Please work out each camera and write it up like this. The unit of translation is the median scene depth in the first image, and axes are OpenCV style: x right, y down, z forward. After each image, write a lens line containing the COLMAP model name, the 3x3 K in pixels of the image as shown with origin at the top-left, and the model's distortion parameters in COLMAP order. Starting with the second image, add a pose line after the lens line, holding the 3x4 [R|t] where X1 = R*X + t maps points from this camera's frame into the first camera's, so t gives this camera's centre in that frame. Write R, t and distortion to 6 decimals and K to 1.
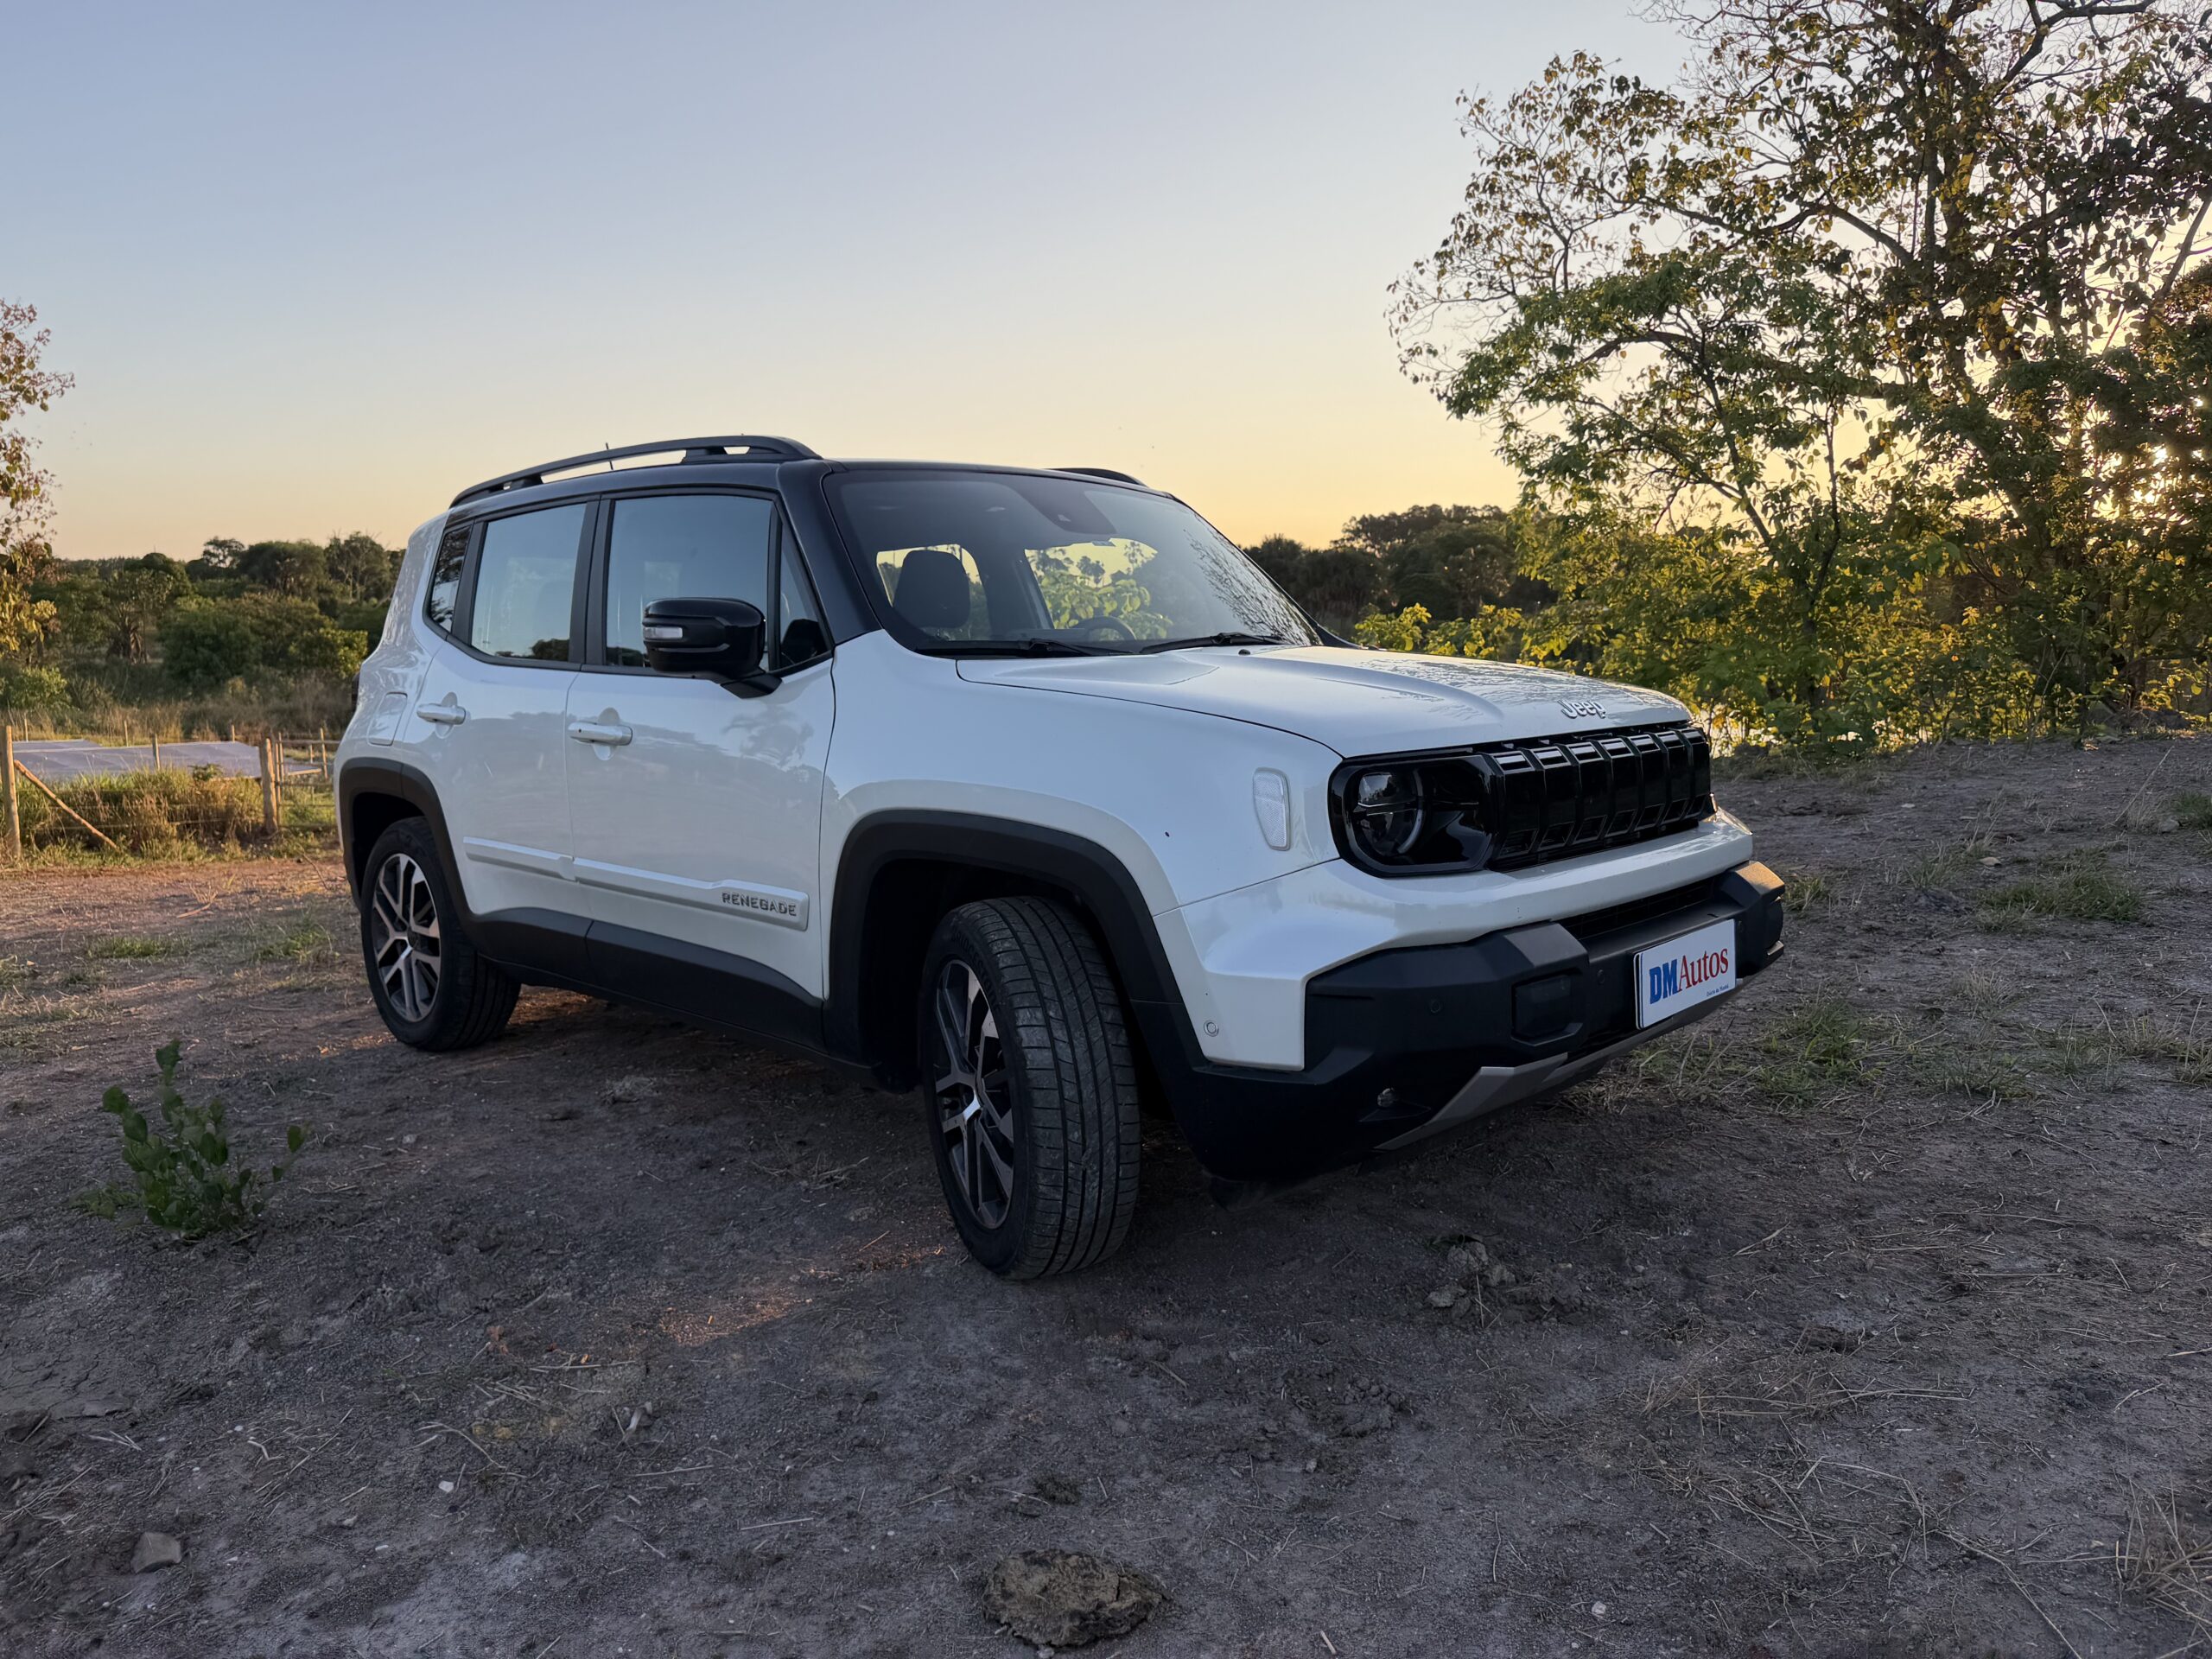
lens RADIAL K [[1561.5, 0, 1111.5], [0, 1561.5, 821.6], [0, 0, 1]] dist [0.059565, -0.091967]
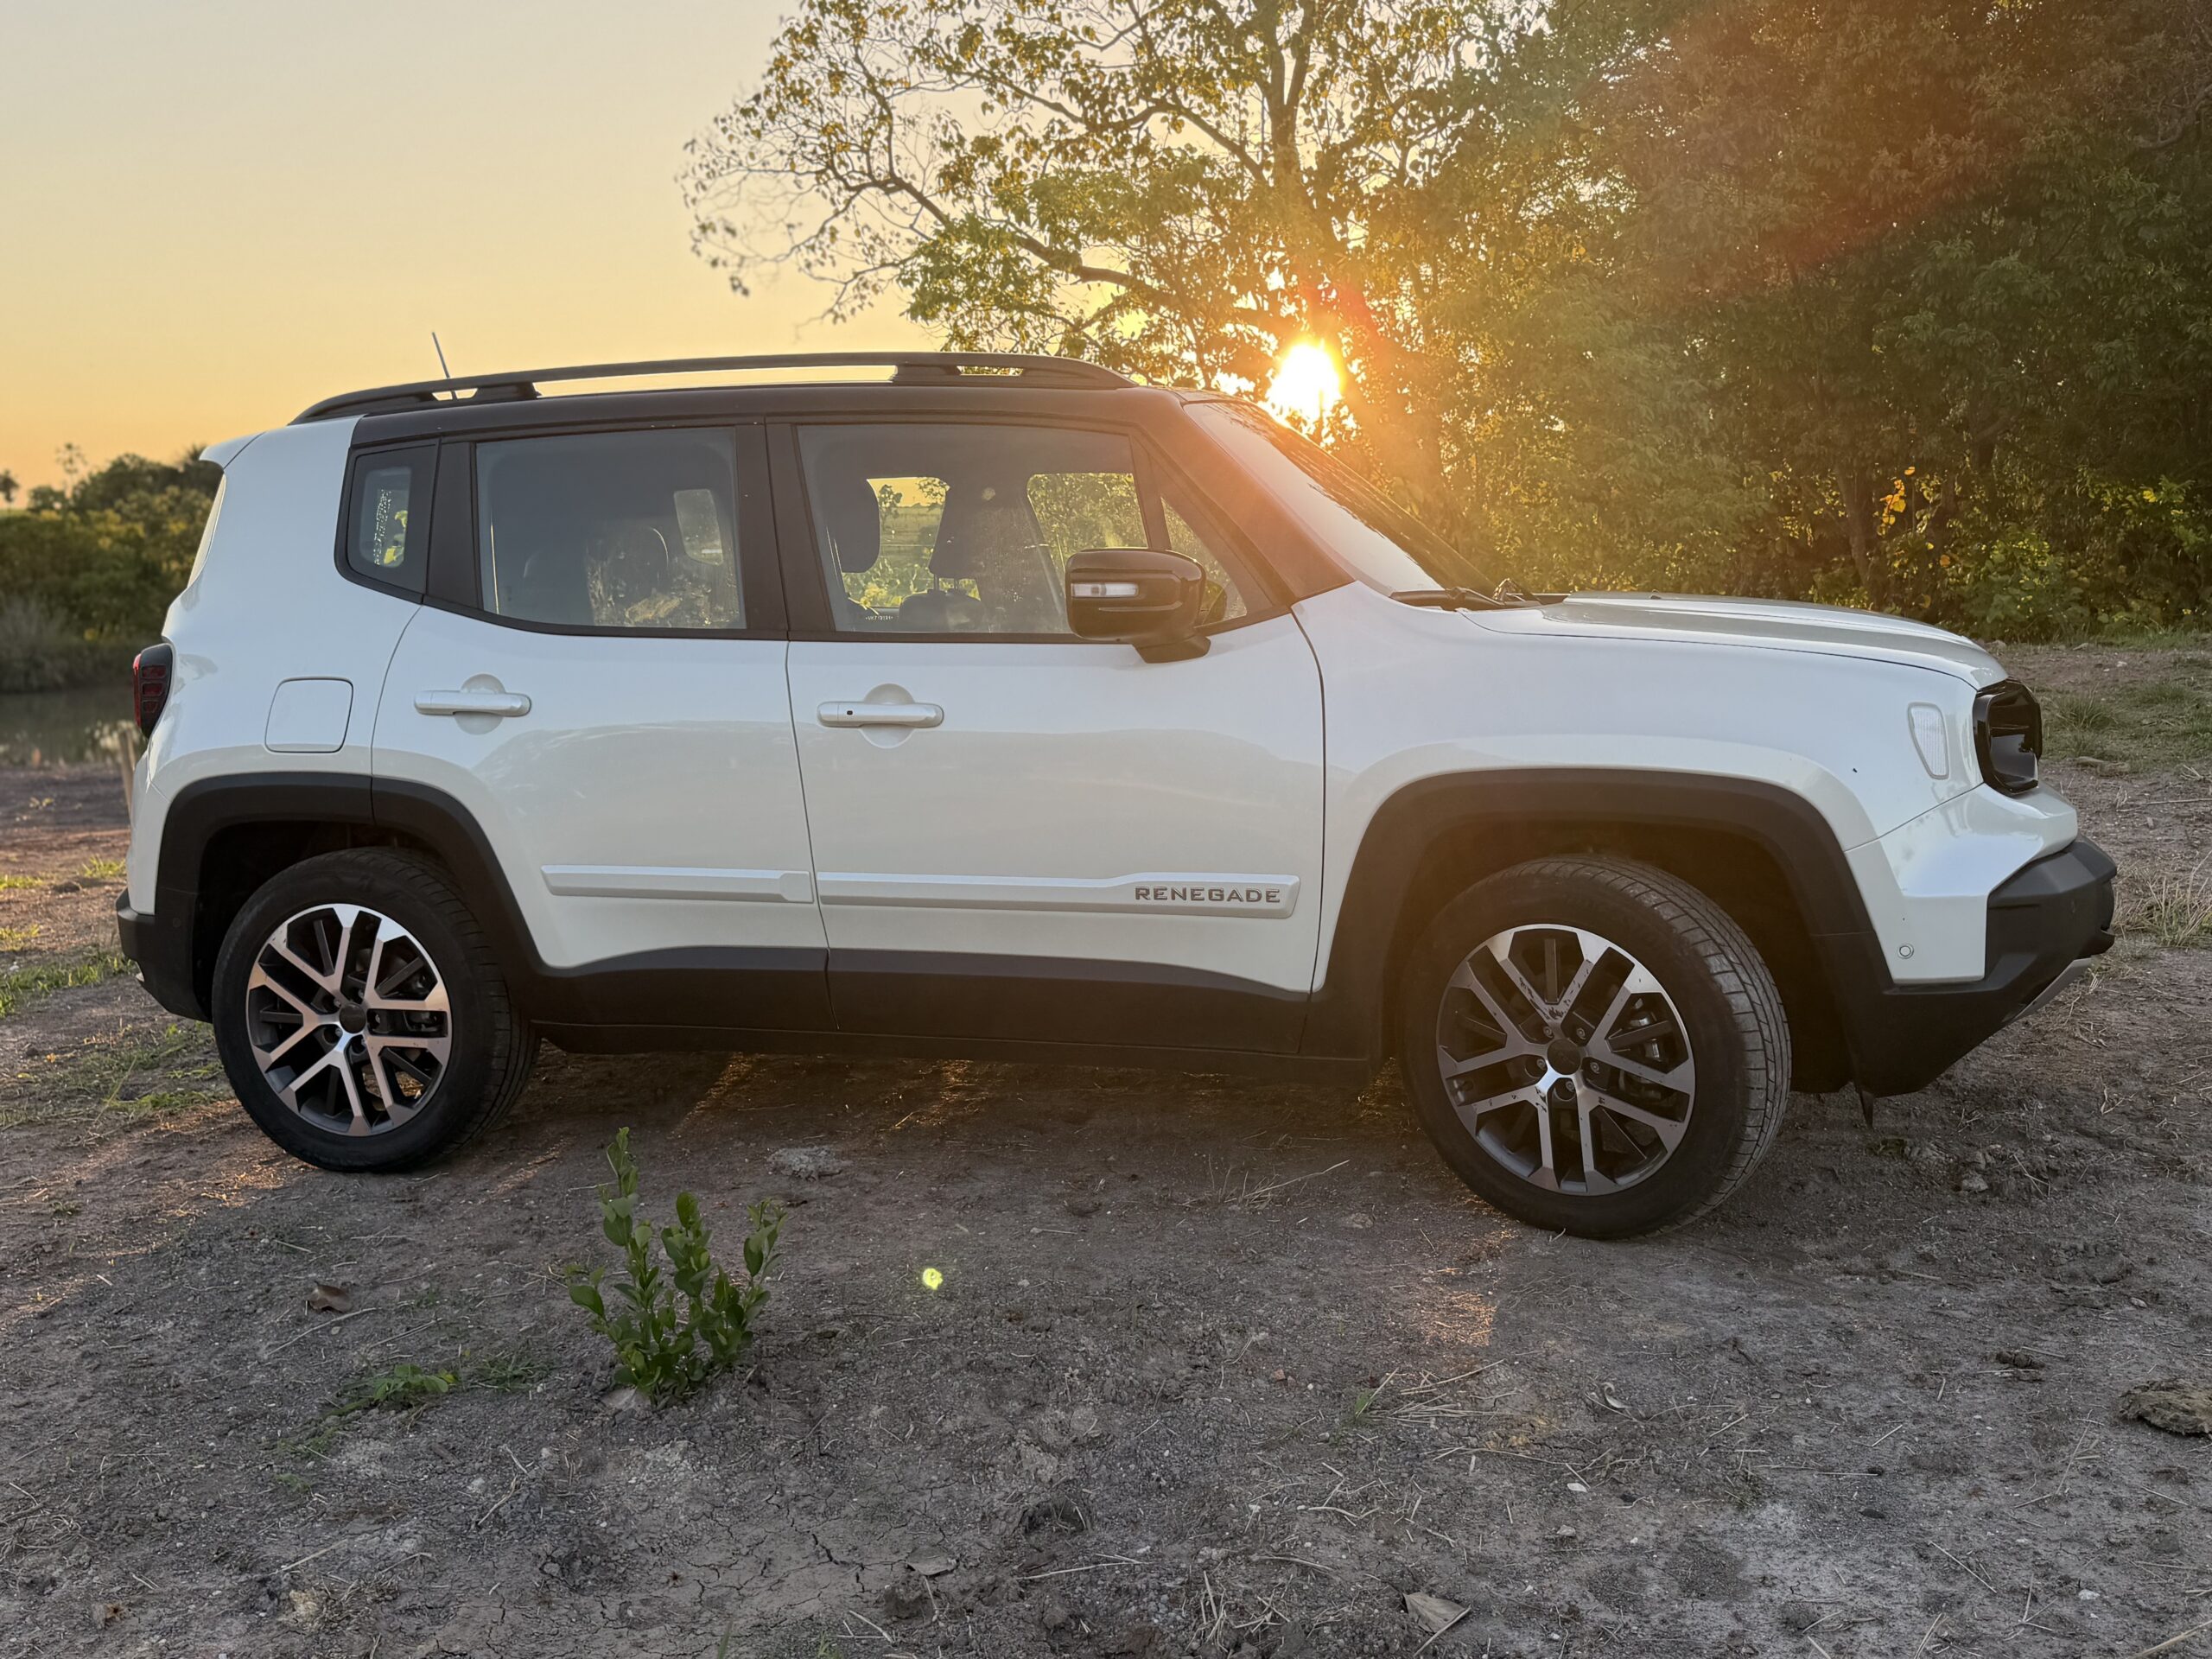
lens RADIAL K [[1972.9, 0, 1127.6], [0, 1972.9, 837.6], [0, 0, 1]] dist [0.092409, -0.126330]
pose [[0.878855, -0.072114, 0.471607, -0.767770], [0.067610, 0.997359, 0.026513, -0.012471], [-0.472273, 0.008585, 0.881410, 0.038615]]
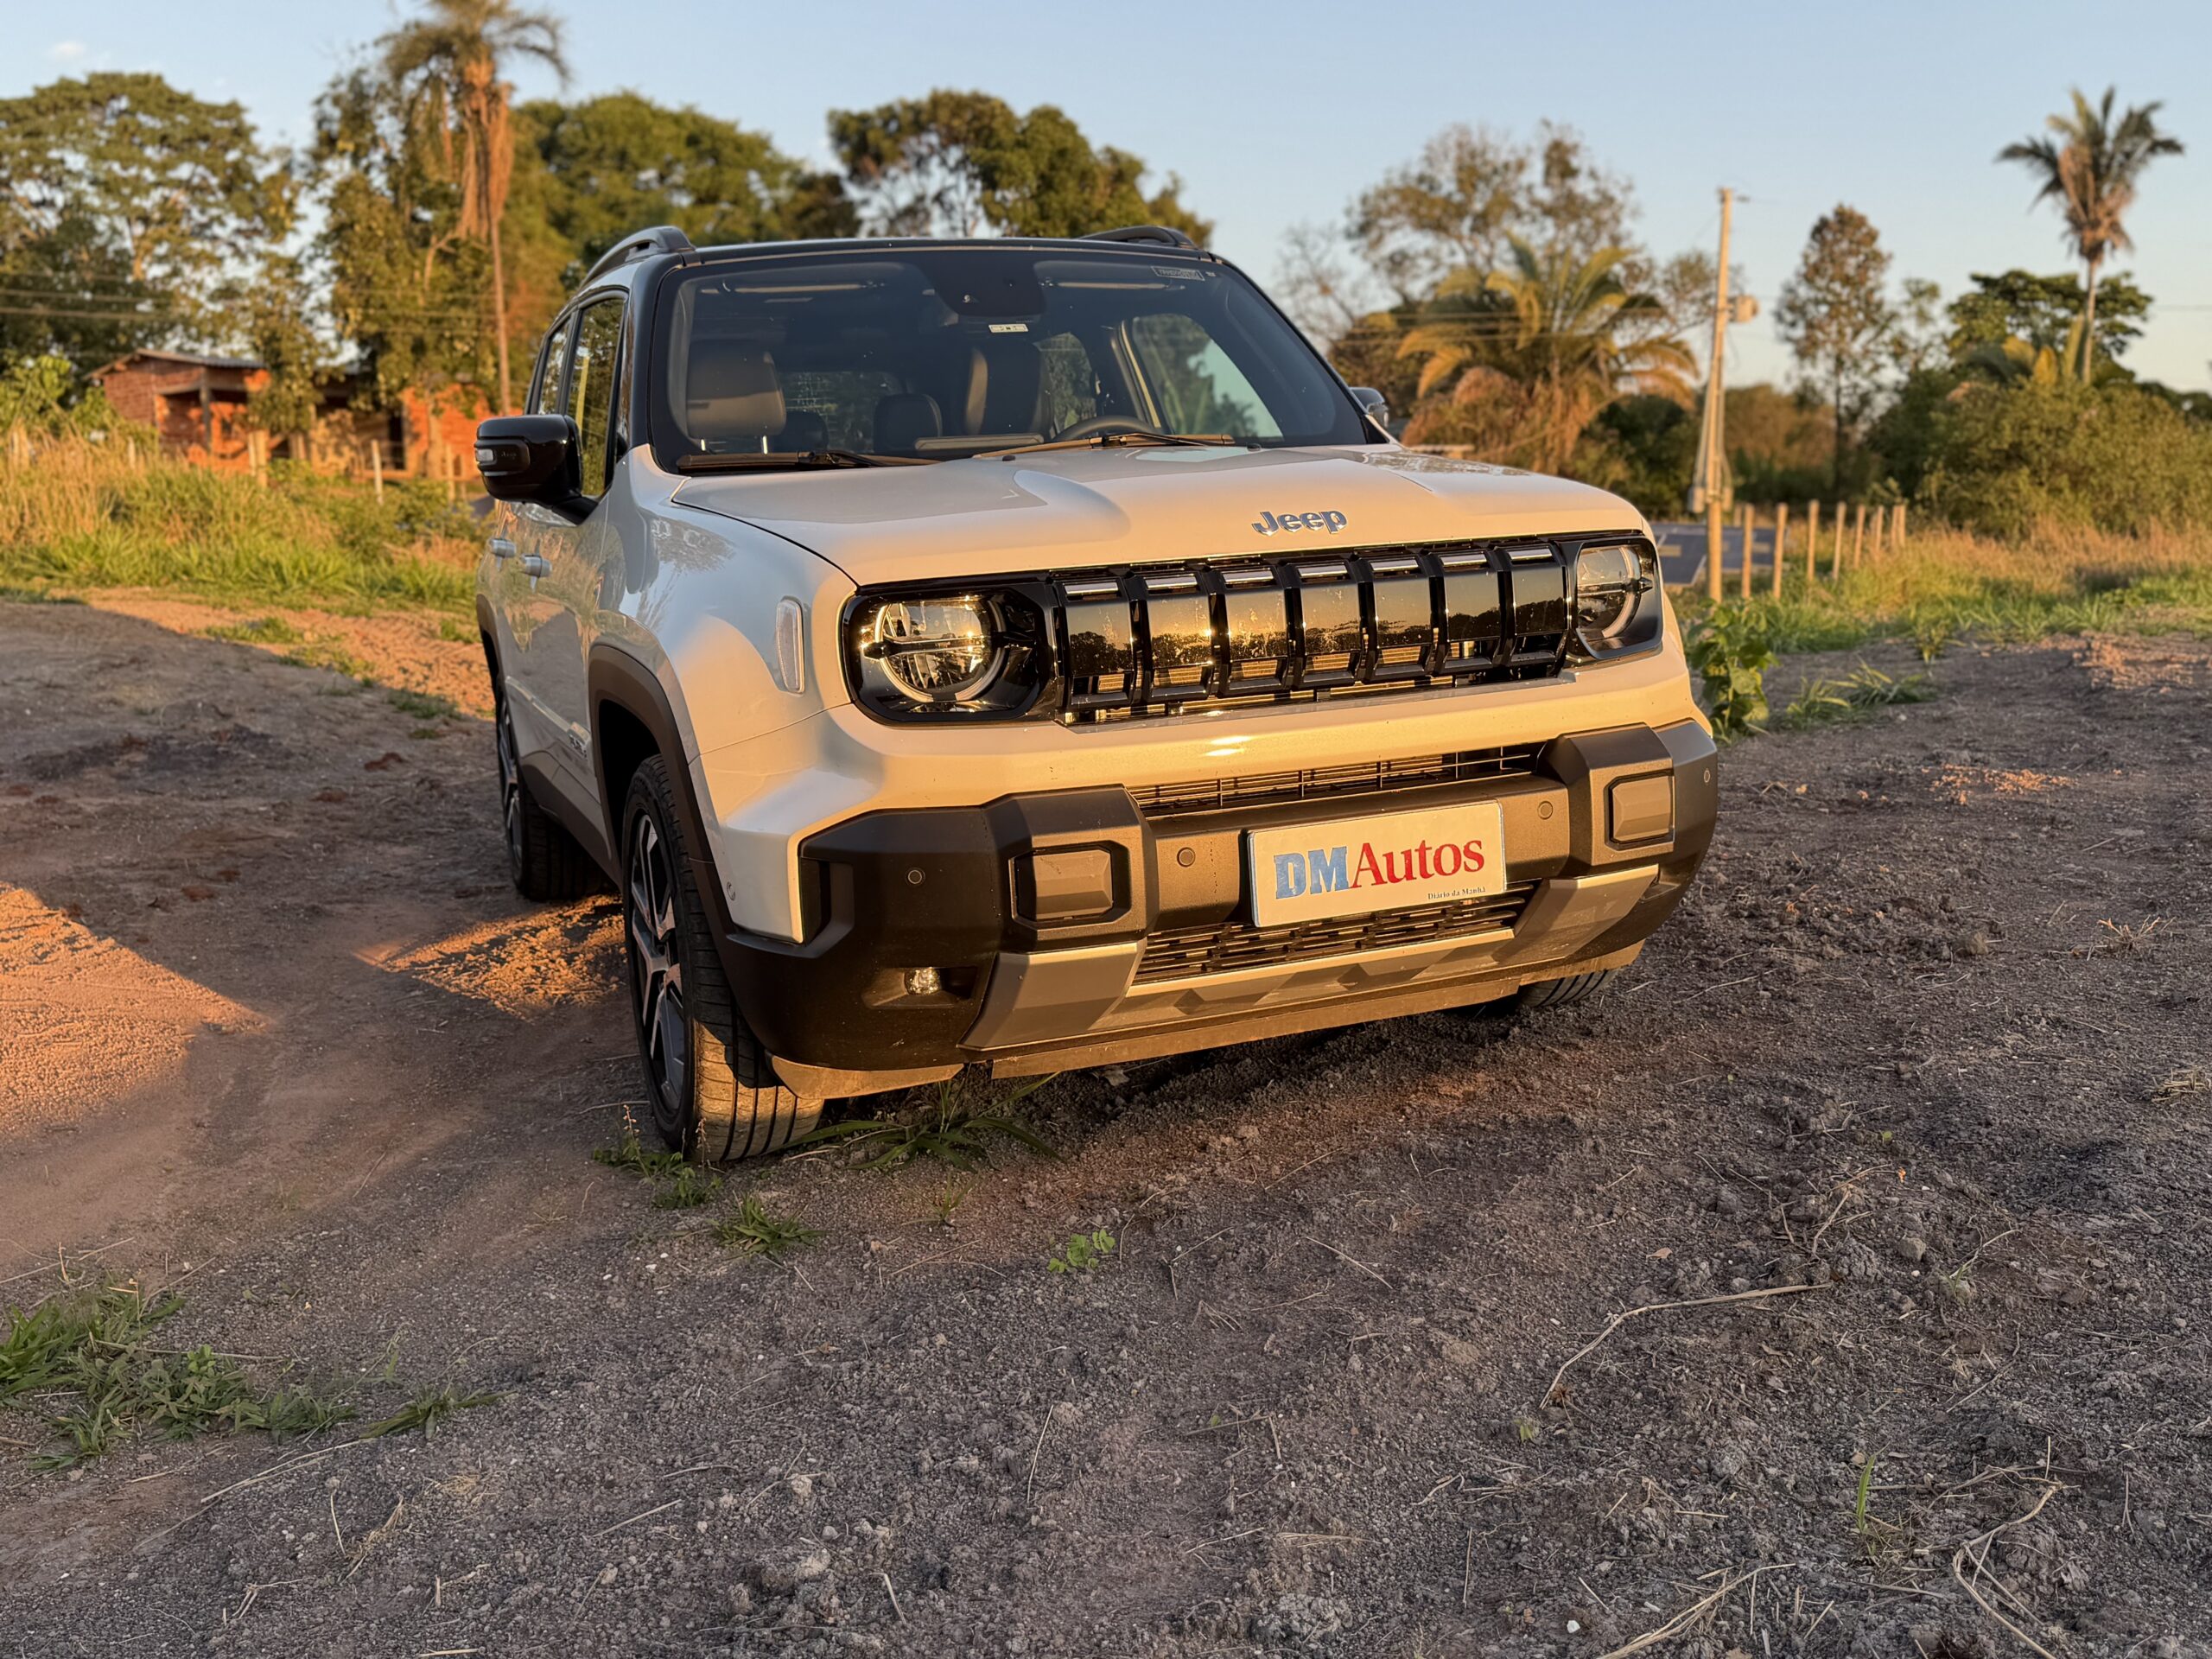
lens RADIAL K [[1972.3, 0, 1103.8], [0, 1972.3, 865.4], [0, 0, 1]] dist [0.105121, -0.144352]
pose [[0.910073, 0.055121, -0.410767, 0.533956], [-0.017755, 0.995392, 0.094236, 0.004778], [0.414068, -0.078468, 0.906857, 0.045415]]
